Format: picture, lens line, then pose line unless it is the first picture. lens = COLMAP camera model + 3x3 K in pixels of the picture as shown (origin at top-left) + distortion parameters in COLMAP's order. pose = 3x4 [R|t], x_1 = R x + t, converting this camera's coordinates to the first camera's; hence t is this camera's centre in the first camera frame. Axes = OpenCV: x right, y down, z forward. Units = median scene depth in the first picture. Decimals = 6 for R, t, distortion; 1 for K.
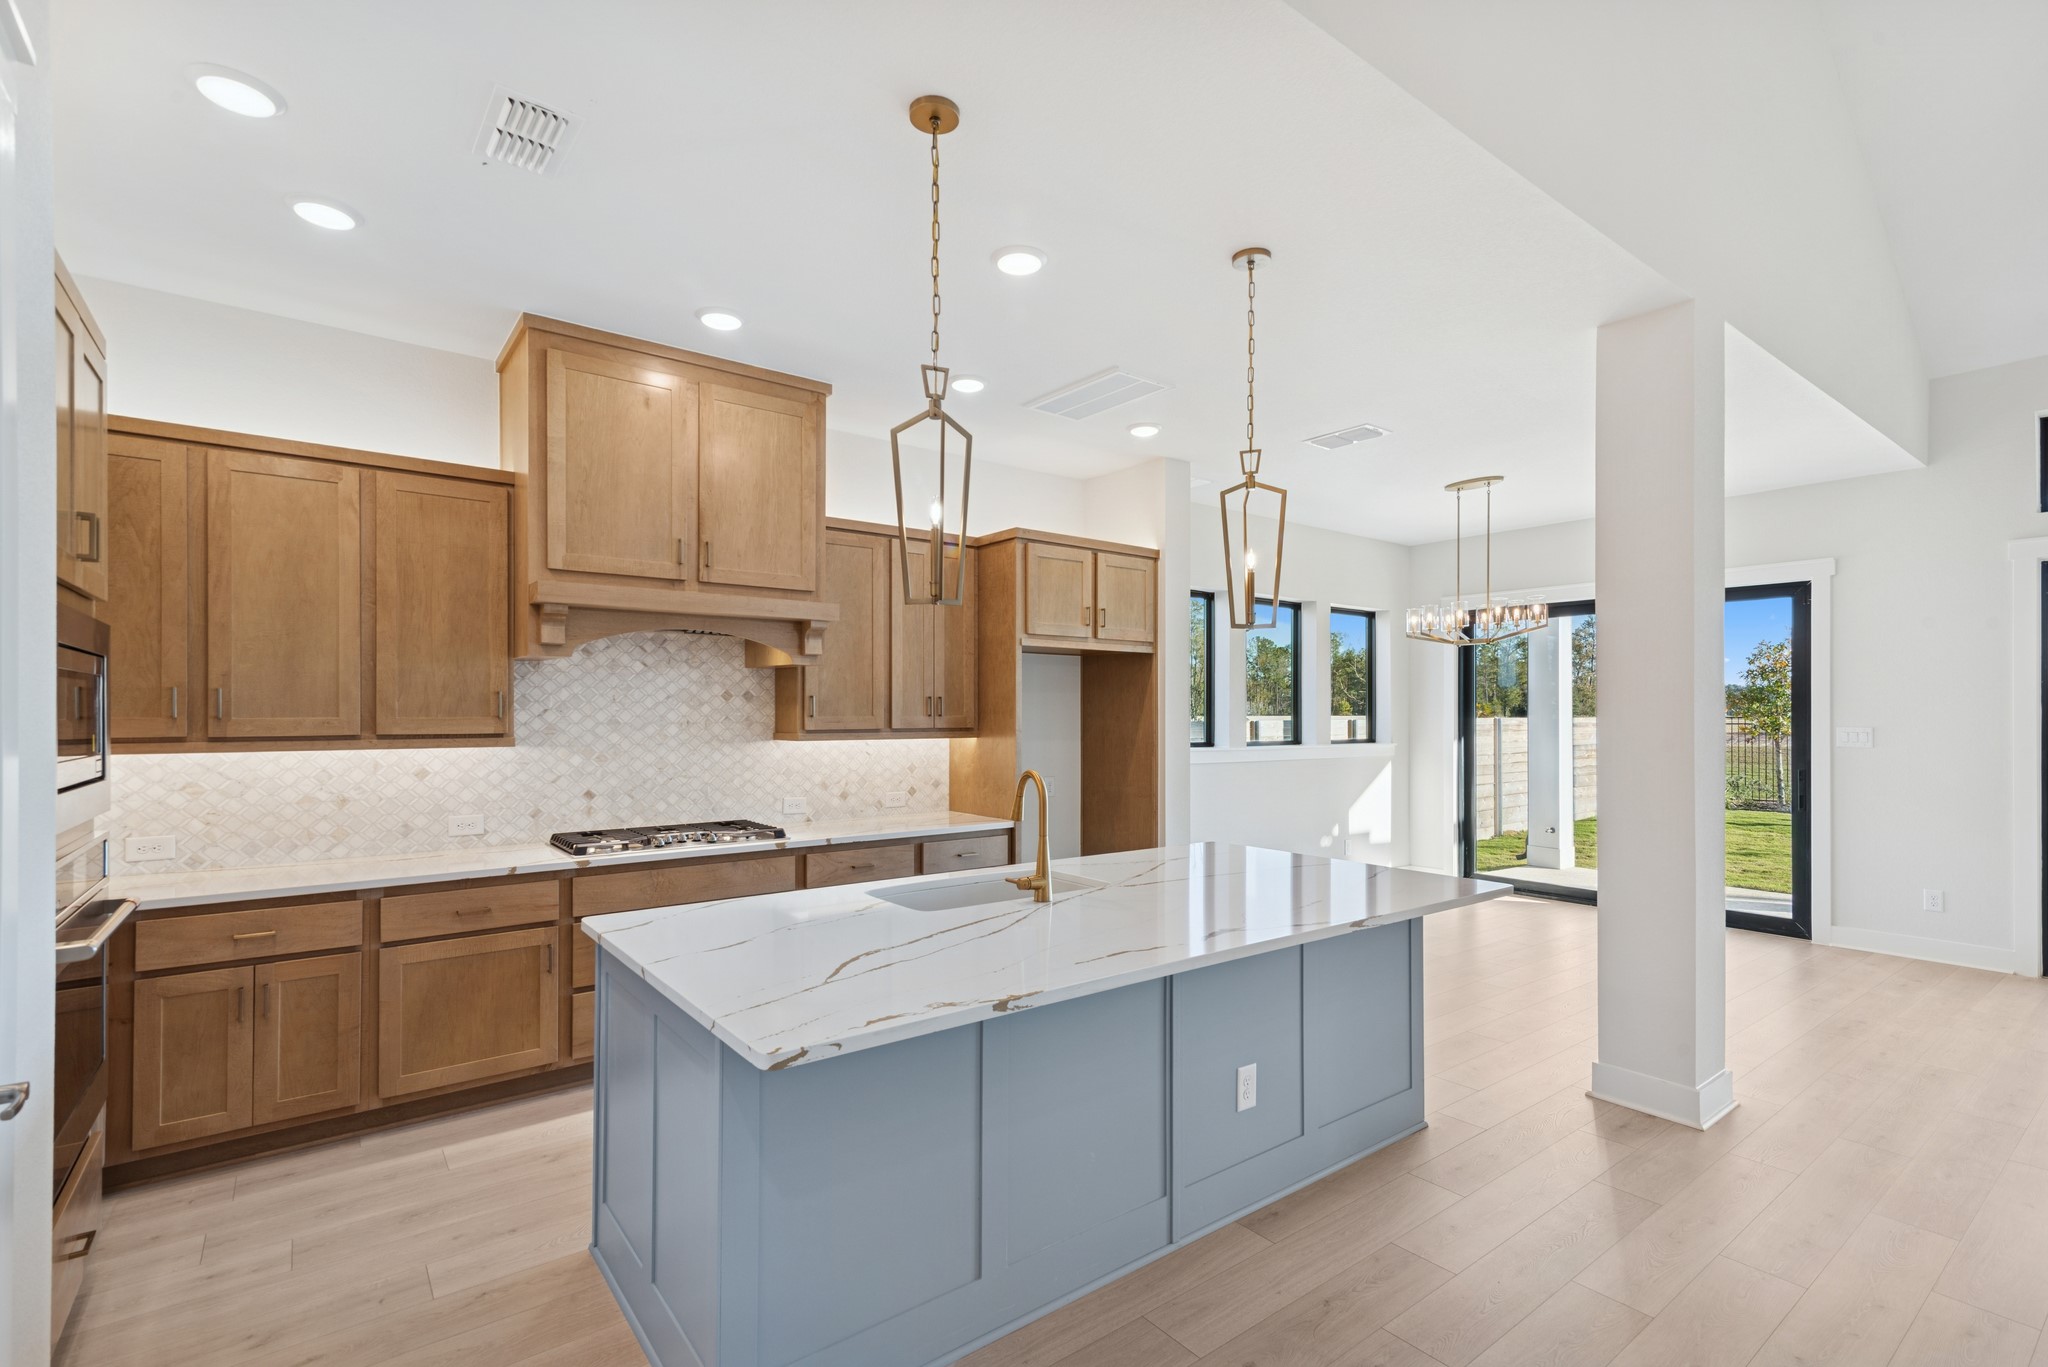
lens RADIAL K [[936.0, 0, 1021.9], [0, 936.0, 710.6], [0, 0, 1]] dist [0.018543, 0.000103]
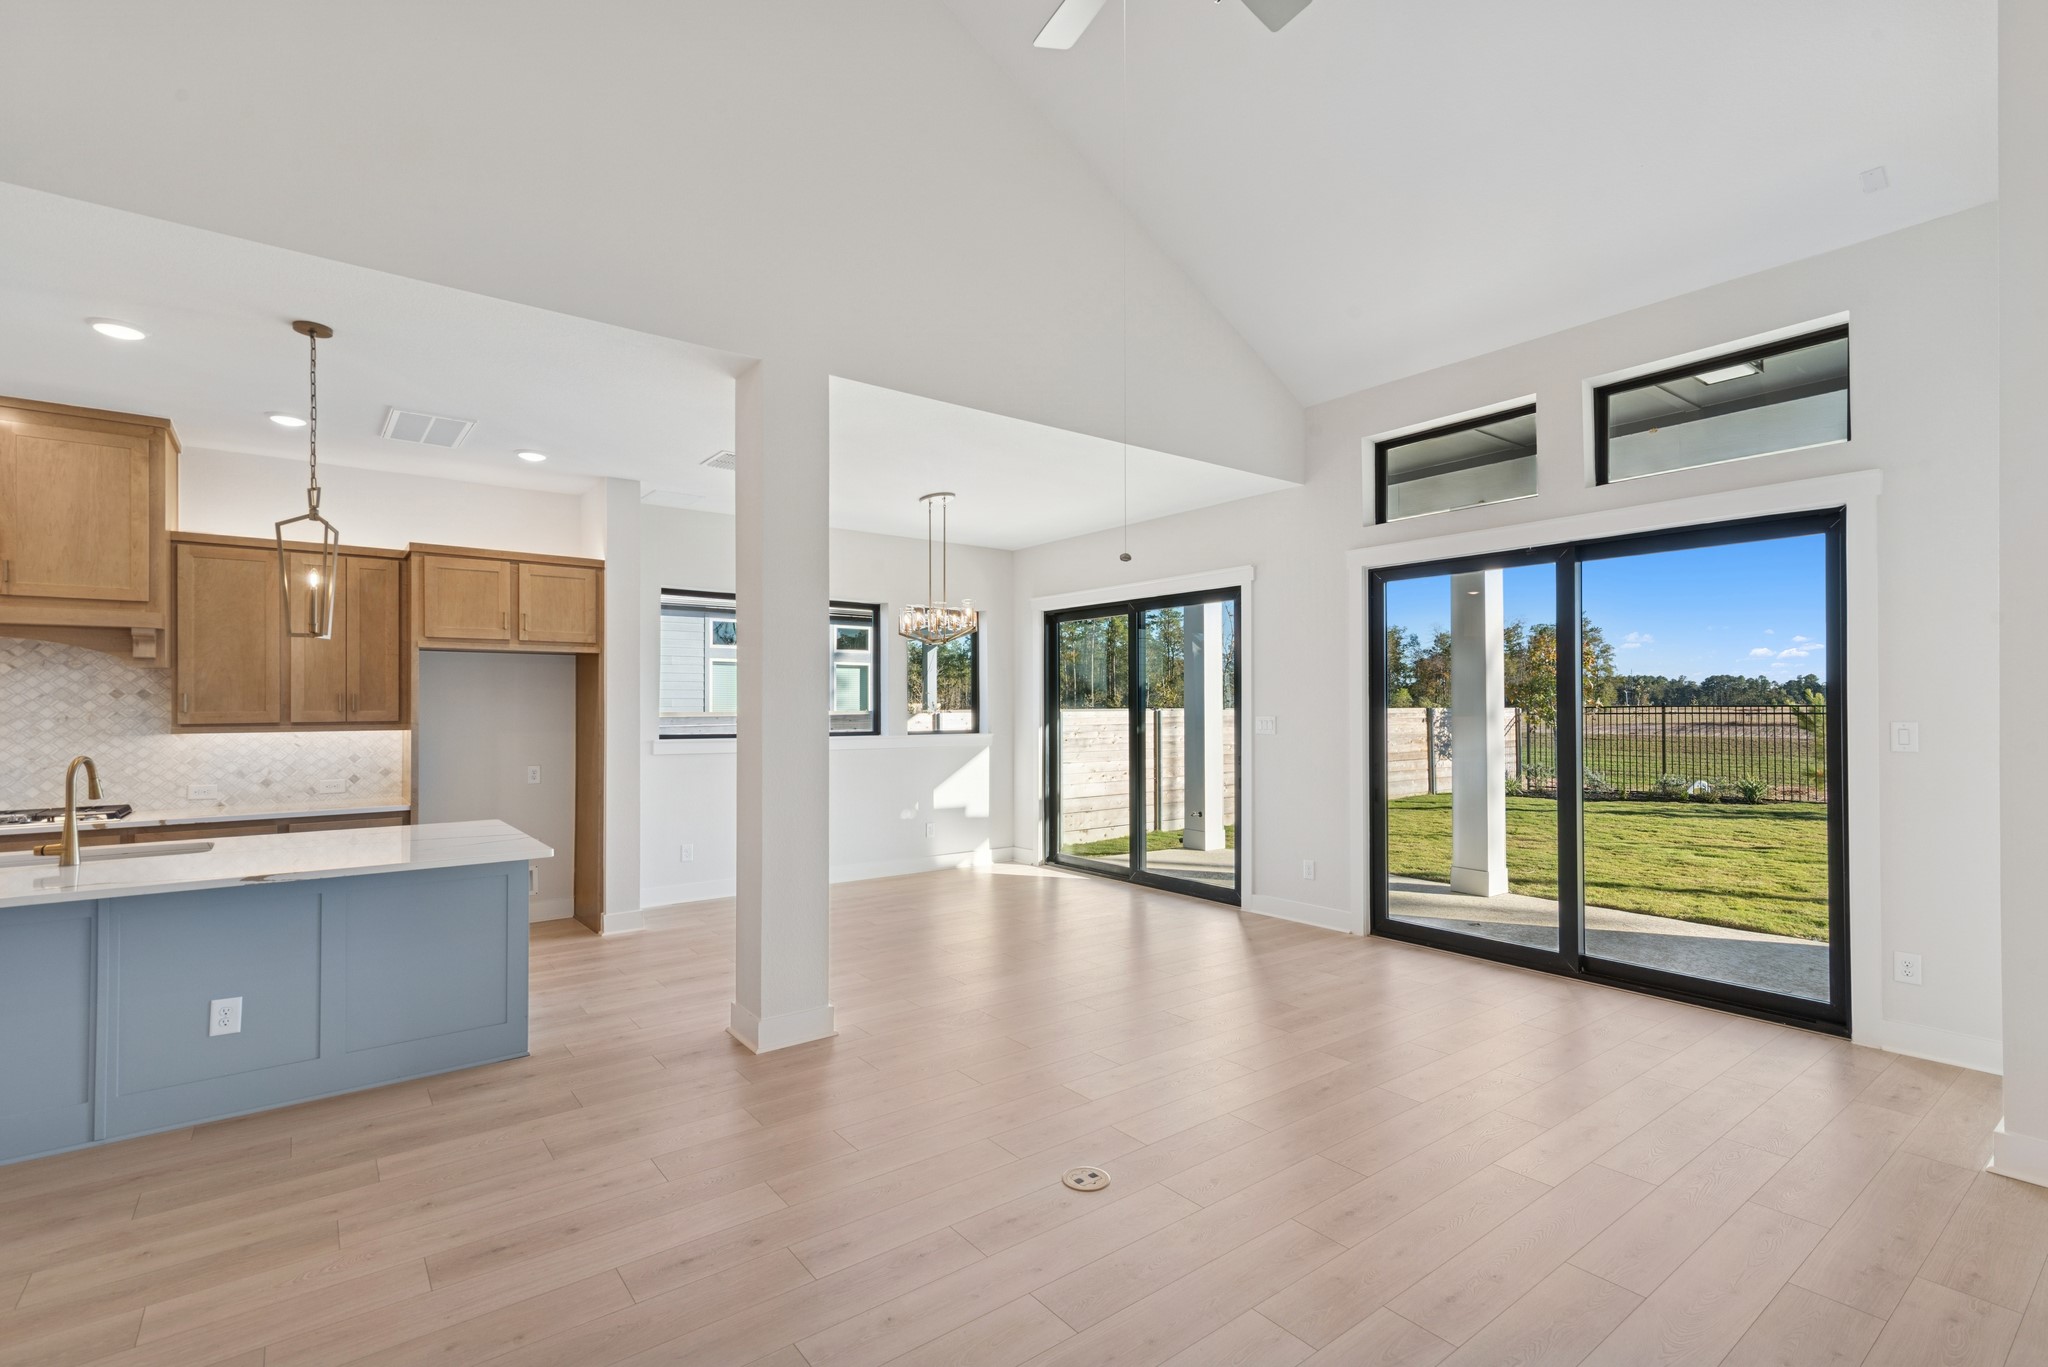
lens RADIAL K [[938.3, 0, 1027.7], [0, 938.3, 700.1], [0, 0, 1]] dist [0.014631, 0.000534]
pose [[0.999982, -0.005107, 0.003062, 0.781236], [0.005120, 0.999977, -0.004412, 0.002059], [-0.003039, 0.004428, 0.999986, -0.141648]]
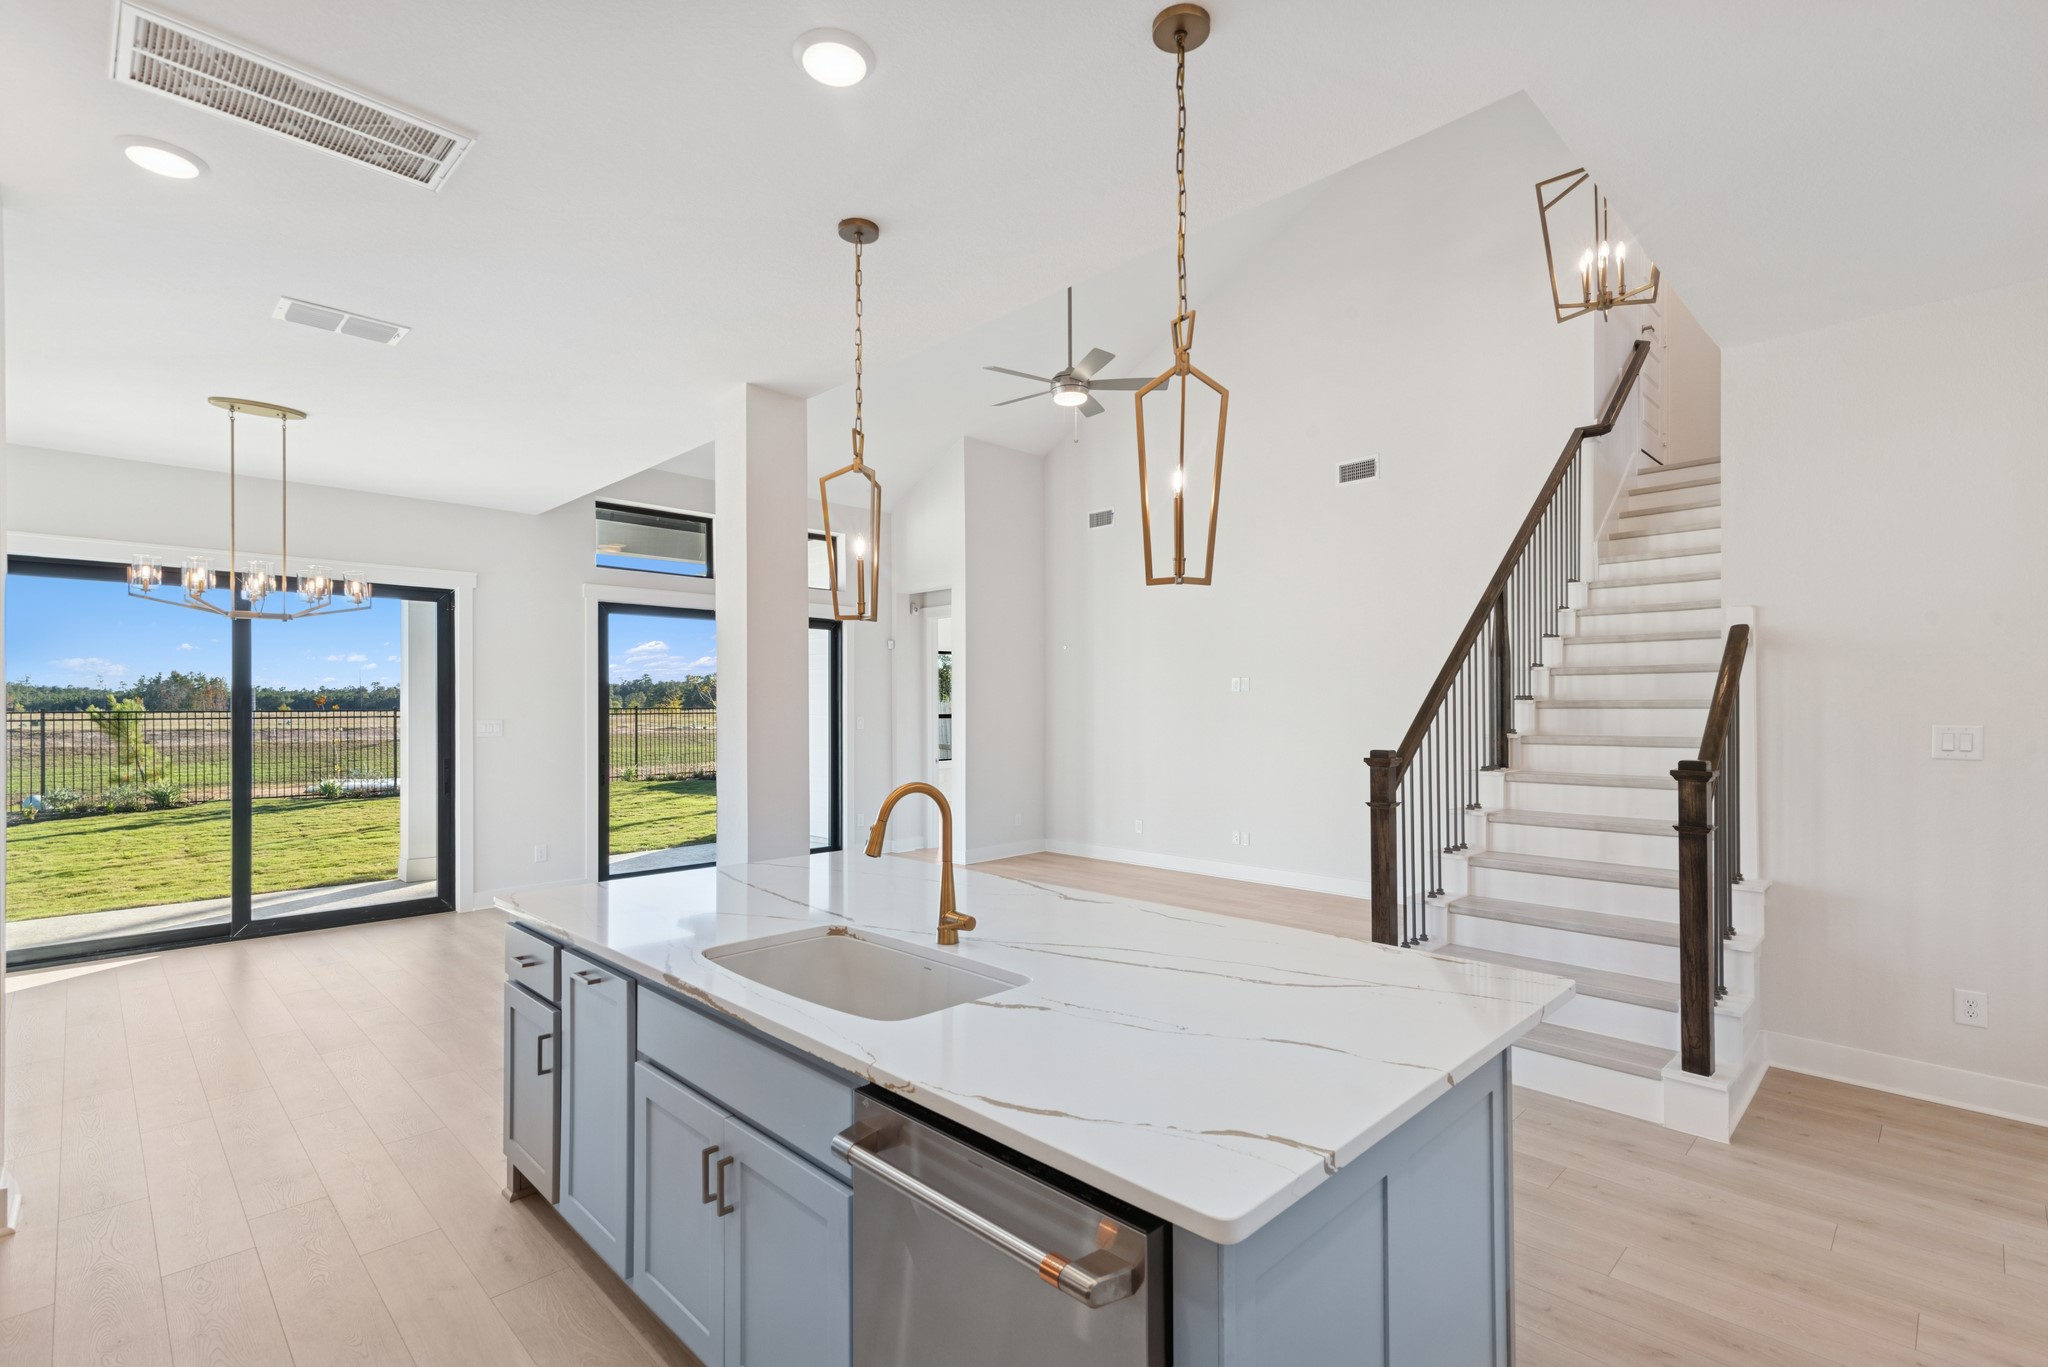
lens RADIAL K [[938.3, 0, 1027.7], [0, 938.3, 700.1], [0, 0, 1]] dist [0.014631, 0.000534]
pose [[-0.139244, 0.003558, 0.990252, -0.492959], [0.002928, 0.999991, -0.003181, -0.001289], [-0.990254, 0.002456, -0.139253, 0.658168]]
